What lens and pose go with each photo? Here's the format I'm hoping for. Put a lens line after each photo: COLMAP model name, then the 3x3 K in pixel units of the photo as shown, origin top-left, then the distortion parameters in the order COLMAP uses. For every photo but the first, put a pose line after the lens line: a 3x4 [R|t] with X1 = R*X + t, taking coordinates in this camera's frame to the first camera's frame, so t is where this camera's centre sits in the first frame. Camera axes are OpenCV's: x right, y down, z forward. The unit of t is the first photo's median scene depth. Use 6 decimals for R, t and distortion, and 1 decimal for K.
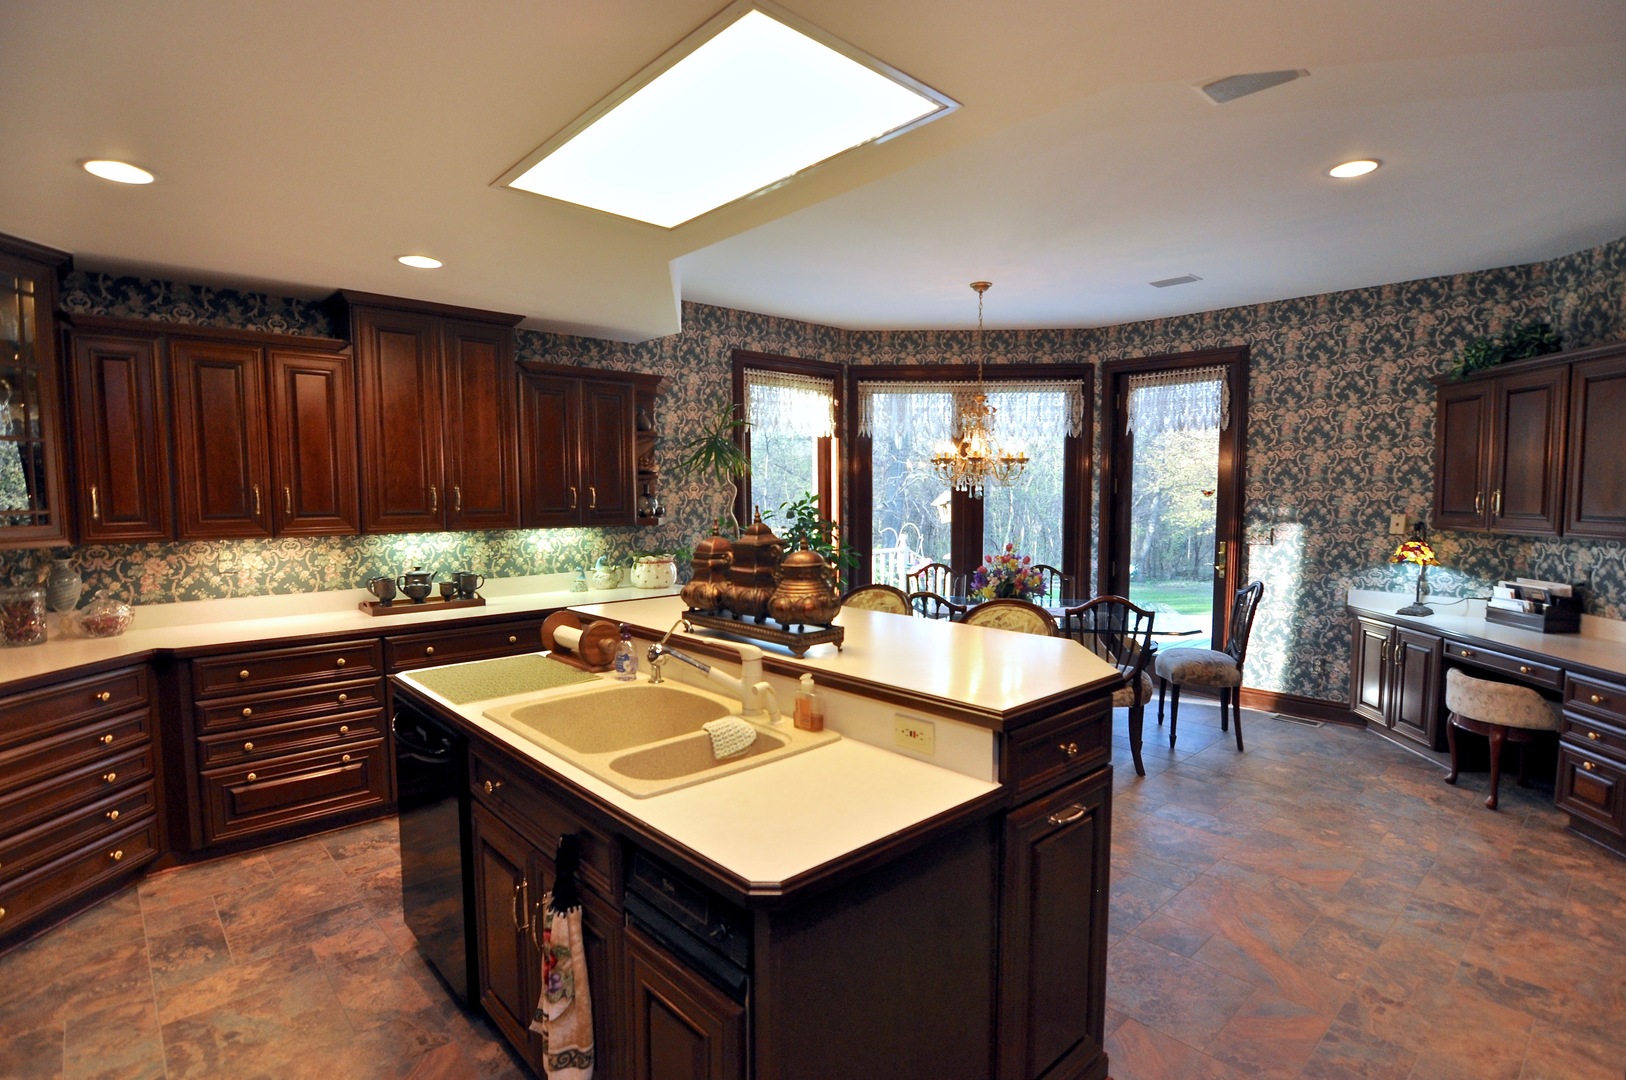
lens RADIAL K [[801.4, 0, 814.6], [0, 801.4, 548.9], [0, 0, 1]] dist [0.000729, -0.018817]
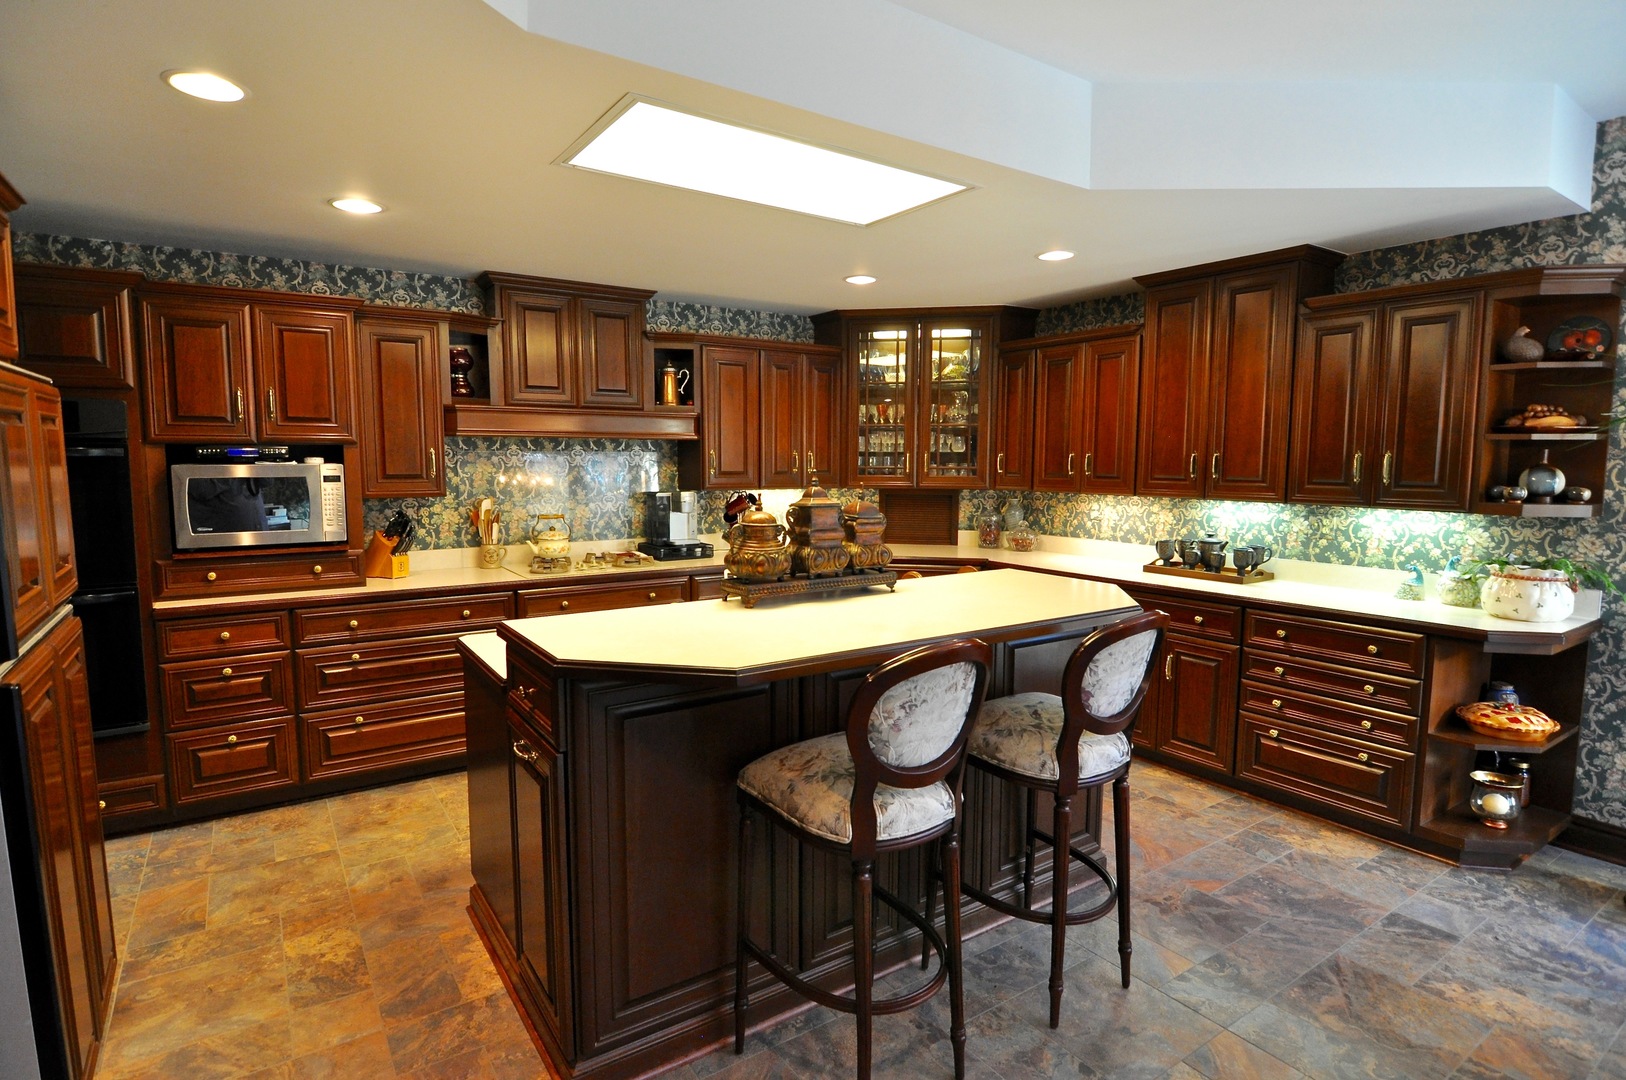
lens RADIAL K [[835.6, 0, 807.1], [0, 835.6, 543.0], [0, 0, 1]] dist [-0.000152, -0.015486]
pose [[-0.153384, 0.102343, -0.982853, 0.483318], [-0.077878, 0.990277, 0.115269, -0.037841], [0.985093, 0.094223, -0.143922, 0.535742]]
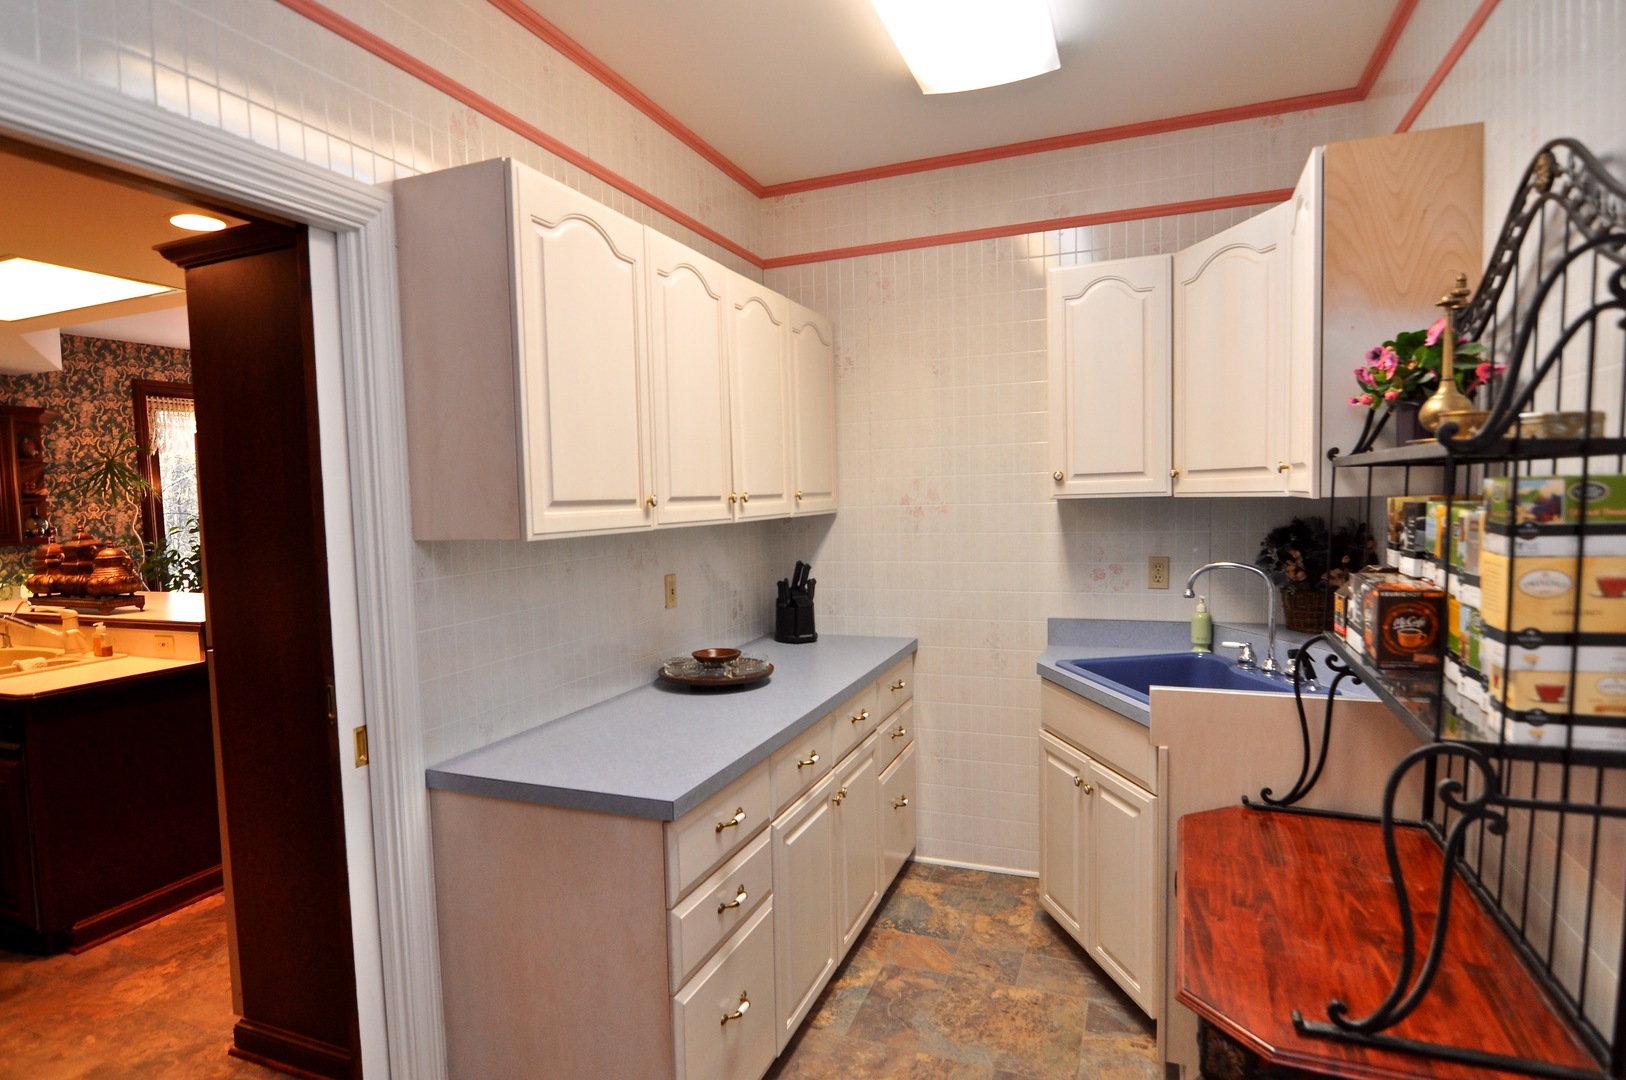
lens RADIAL K [[910.6, 0, 766.6], [0, 910.6, 547.2], [0, 0, 1]] dist [-0.003679, -0.001452]
pose [[0.915774, -0.048705, 0.398730, 0.198788], [0.056215, 0.998393, -0.007158, 0.037271], [-0.397741, 0.028969, 0.917040, -0.499836]]
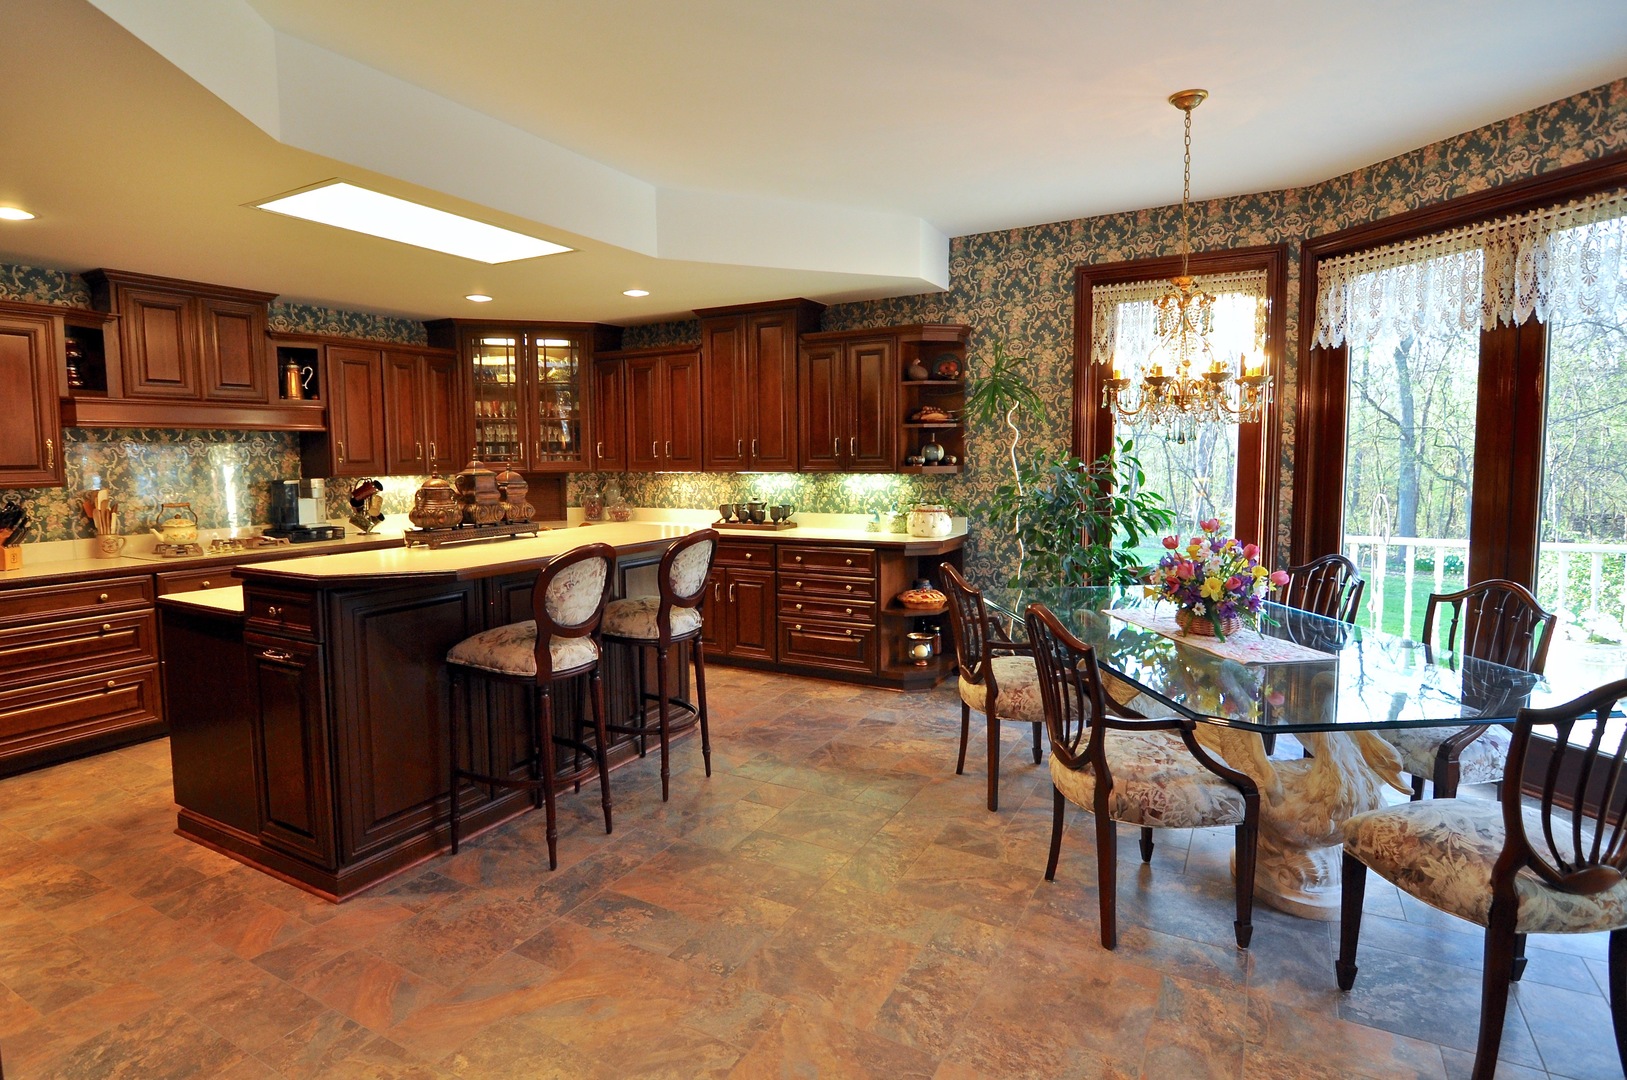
lens RADIAL K [[846.5, 0, 778.3], [0, 846.5, 521.3], [0, 0, 1]] dist [0.000388, -0.015909]
pose [[0.290748, 0.074904, -0.953863, 0.729340], [-0.062426, 0.996292, 0.059208, -0.020846], [0.954761, 0.042331, 0.294345, 0.498923]]
